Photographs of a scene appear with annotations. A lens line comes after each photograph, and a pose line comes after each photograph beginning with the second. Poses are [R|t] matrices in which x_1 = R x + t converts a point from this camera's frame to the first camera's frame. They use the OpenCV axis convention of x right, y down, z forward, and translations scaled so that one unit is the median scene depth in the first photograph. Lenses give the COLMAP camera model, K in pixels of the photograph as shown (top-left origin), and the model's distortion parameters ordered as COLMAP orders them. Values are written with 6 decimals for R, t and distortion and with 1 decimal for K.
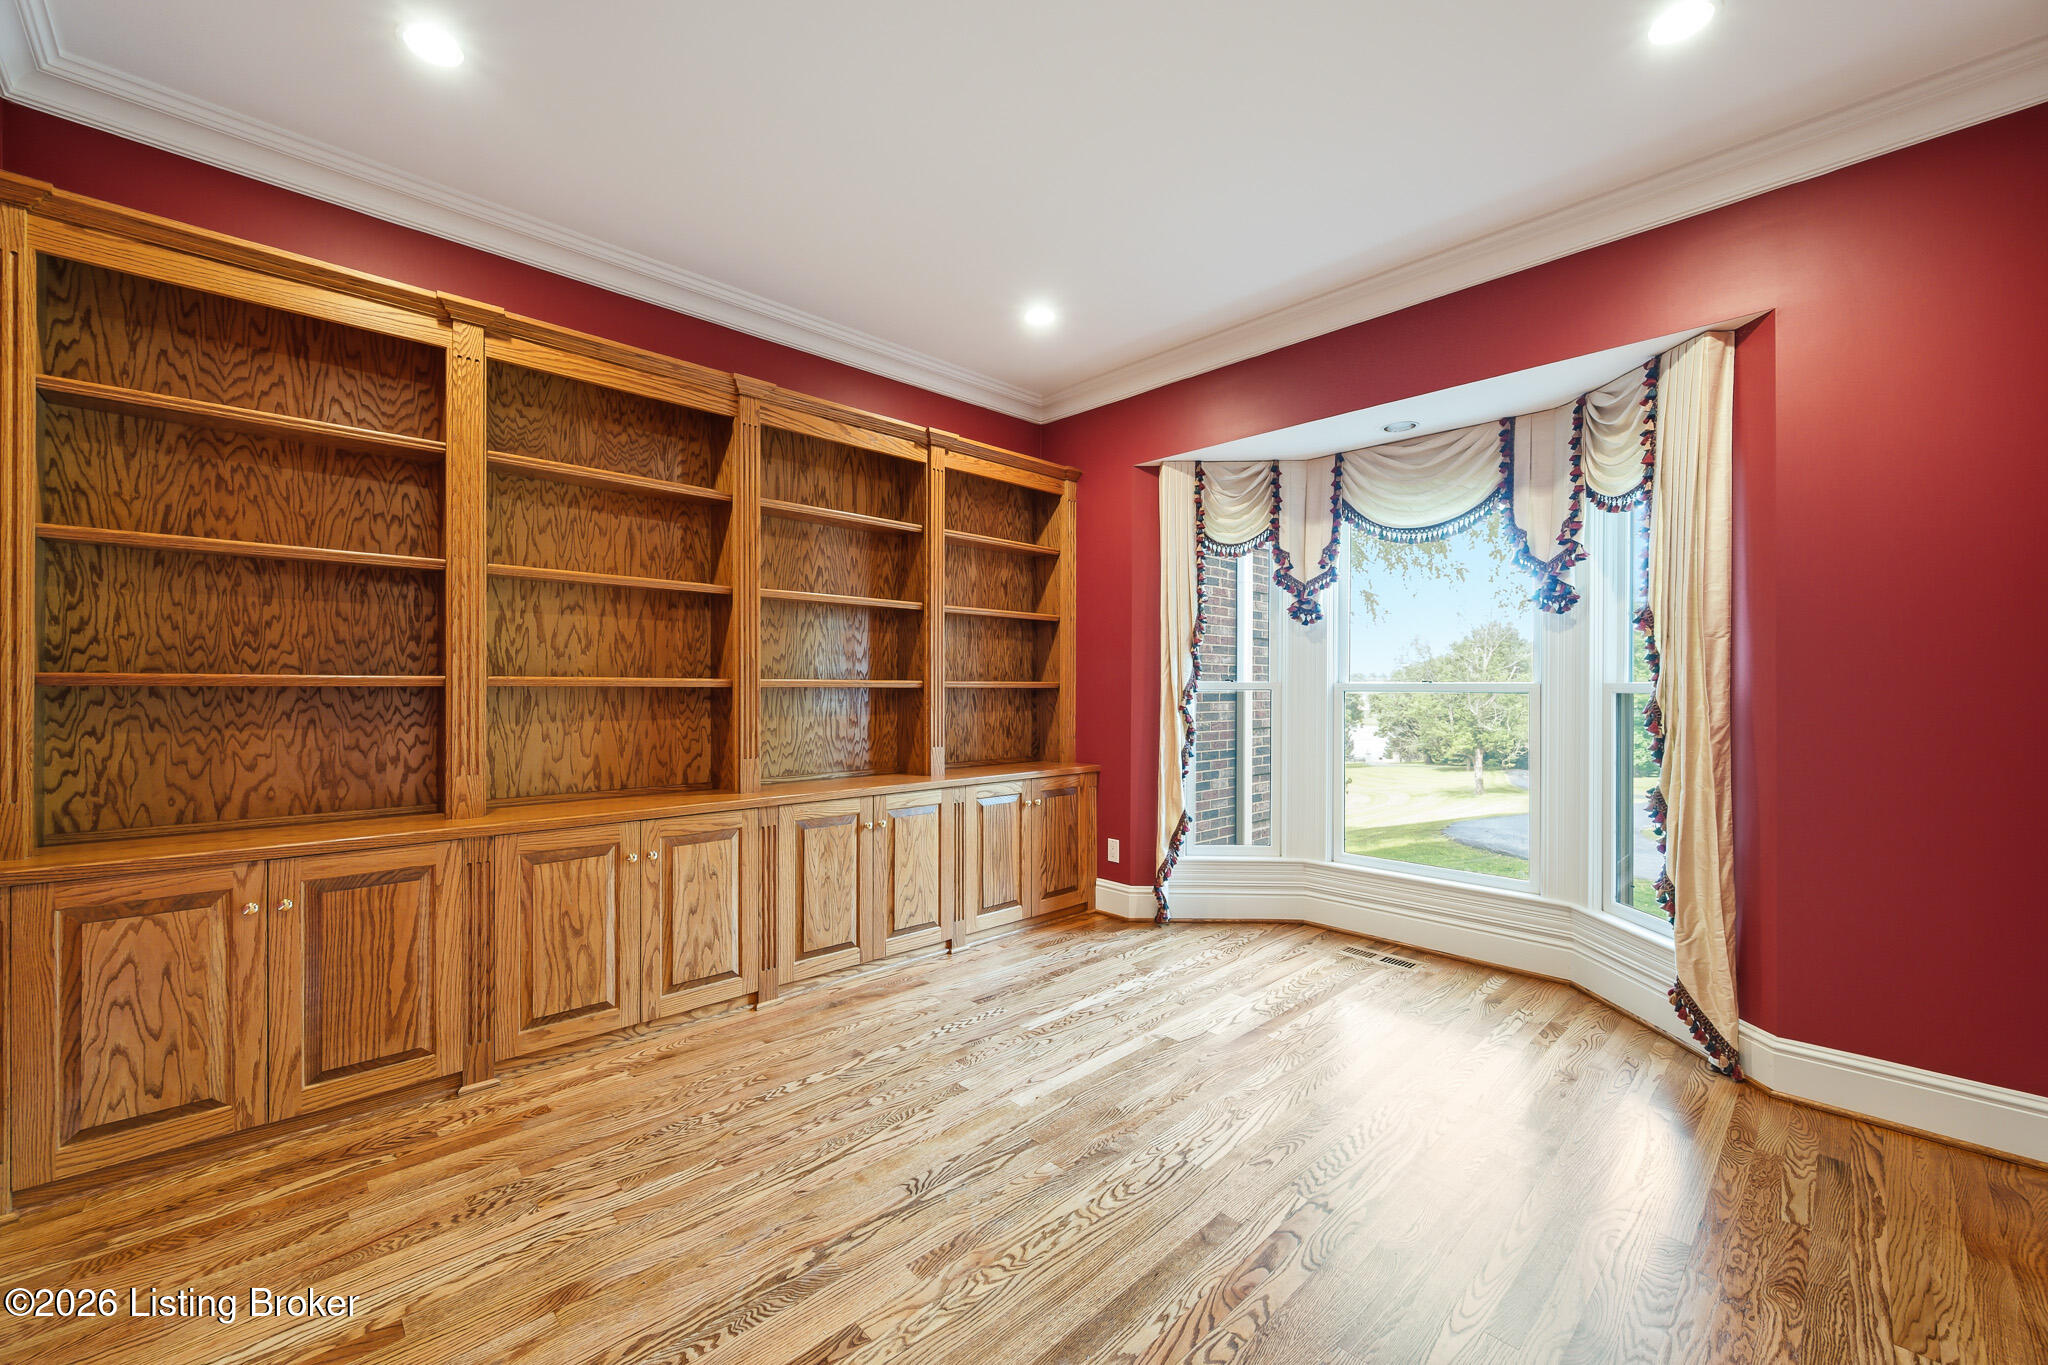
lens RADIAL K [[797.7, 0, 1019.0], [0, 797.7, 689.9], [0, 0, 1]] dist [0.001550, 0.000261]
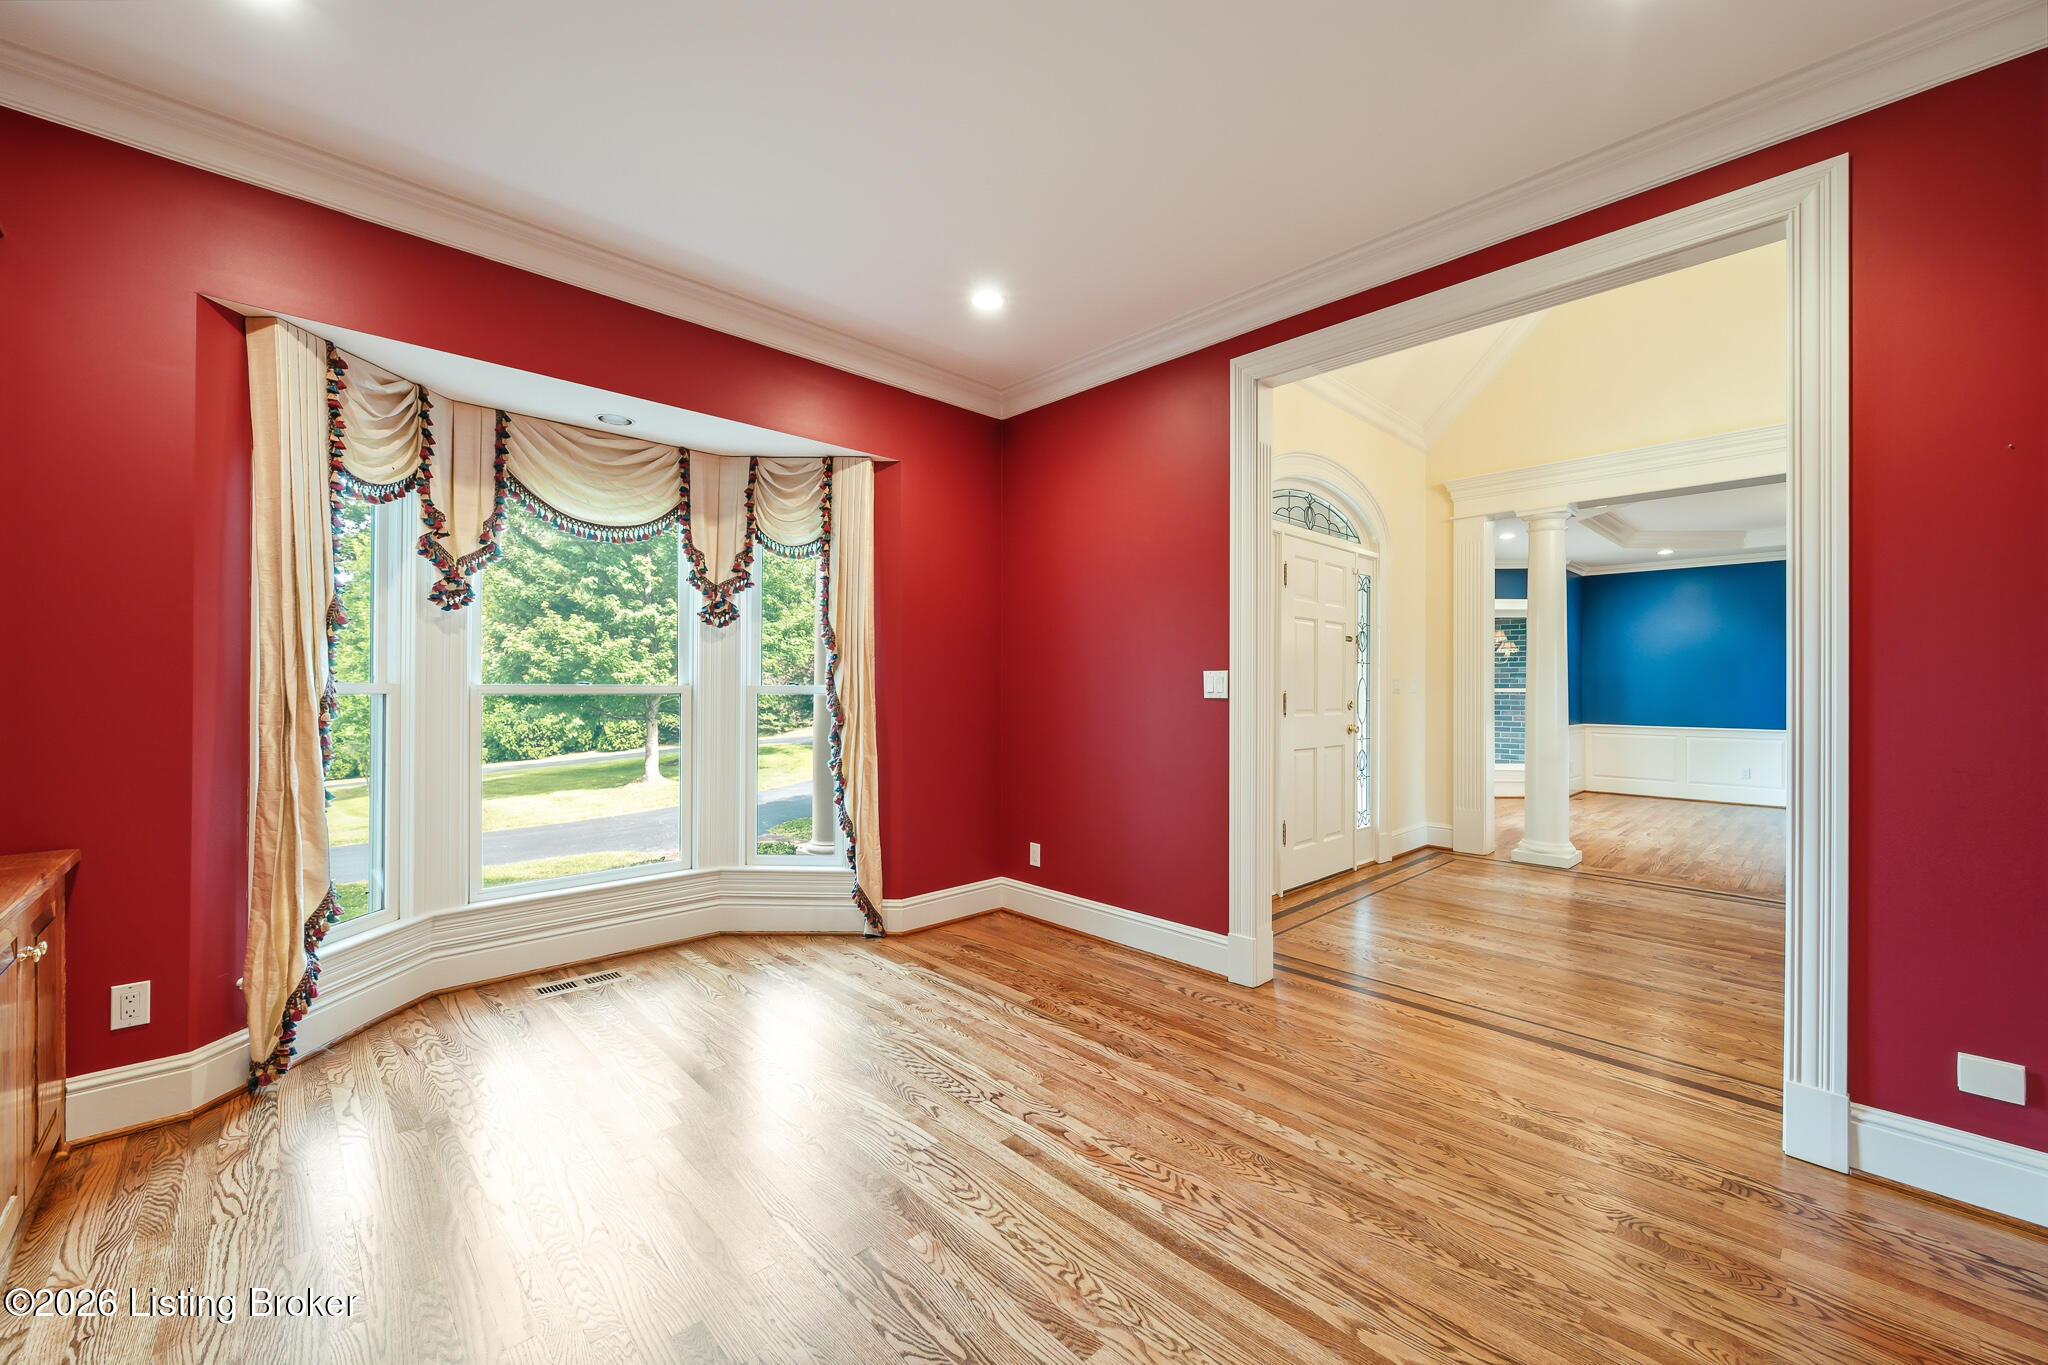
lens RADIAL K [[797.7, 0, 1015.6], [0, 797.7, 685.0], [0, 0, 1]] dist [0.001550, 0.000261]
pose [[0.016885, -0.002900, 0.999853, -0.503028], [0.001175, 0.999995, 0.002881, -0.012031], [-0.999857, 0.001126, 0.016888, 0.523185]]
